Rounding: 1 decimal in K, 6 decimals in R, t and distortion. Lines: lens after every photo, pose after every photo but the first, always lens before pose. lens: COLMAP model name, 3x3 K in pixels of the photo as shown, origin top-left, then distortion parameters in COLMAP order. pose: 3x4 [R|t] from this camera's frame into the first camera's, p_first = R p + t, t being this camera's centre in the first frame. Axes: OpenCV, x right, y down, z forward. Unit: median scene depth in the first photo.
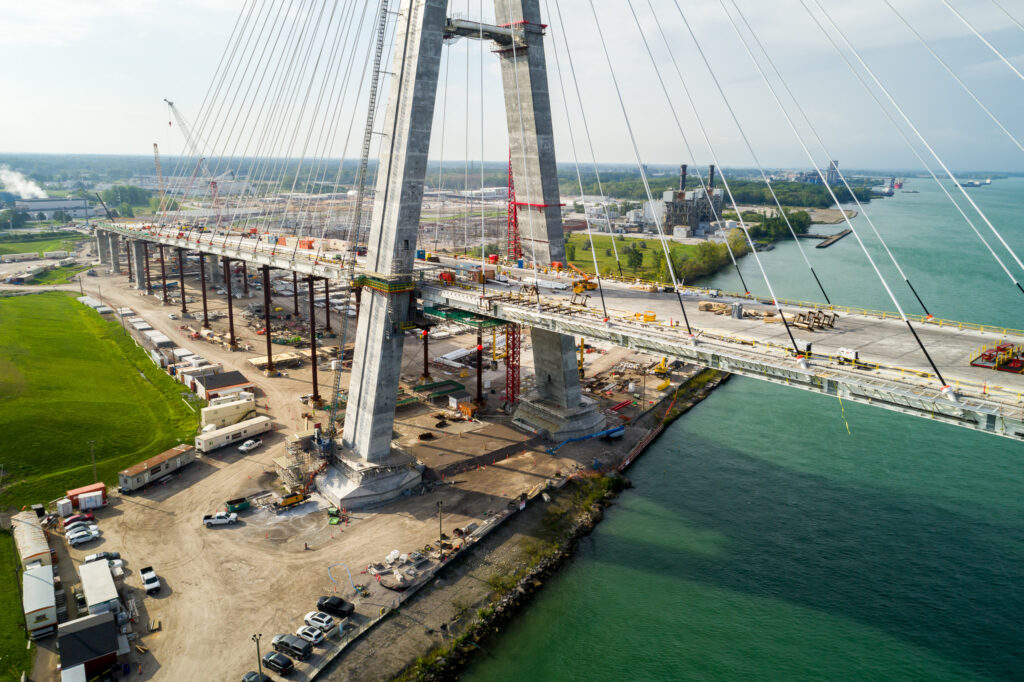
lens RADIAL K [[587.3, 0, 513.5], [0, 587.3, 363.0], [0, 0, 1]] dist [-0.001020, 0.000700]
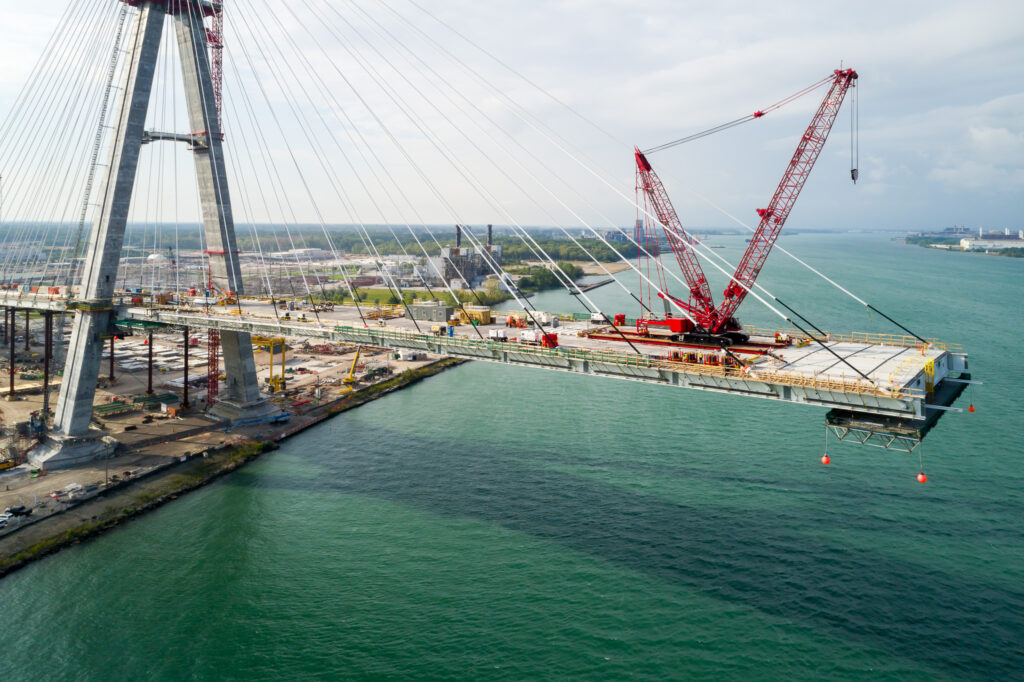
lens RADIAL K [[703.7, 0, 490.1], [0, 703.7, 311.0], [0, 0, 1]] dist [-0.000761, 0.000642]
pose [[0.989782, -0.026068, 0.140184, 0.454568], [0.054320, 0.977944, -0.201678, 0.247009], [-0.131835, 0.207233, 0.969368, -0.696450]]
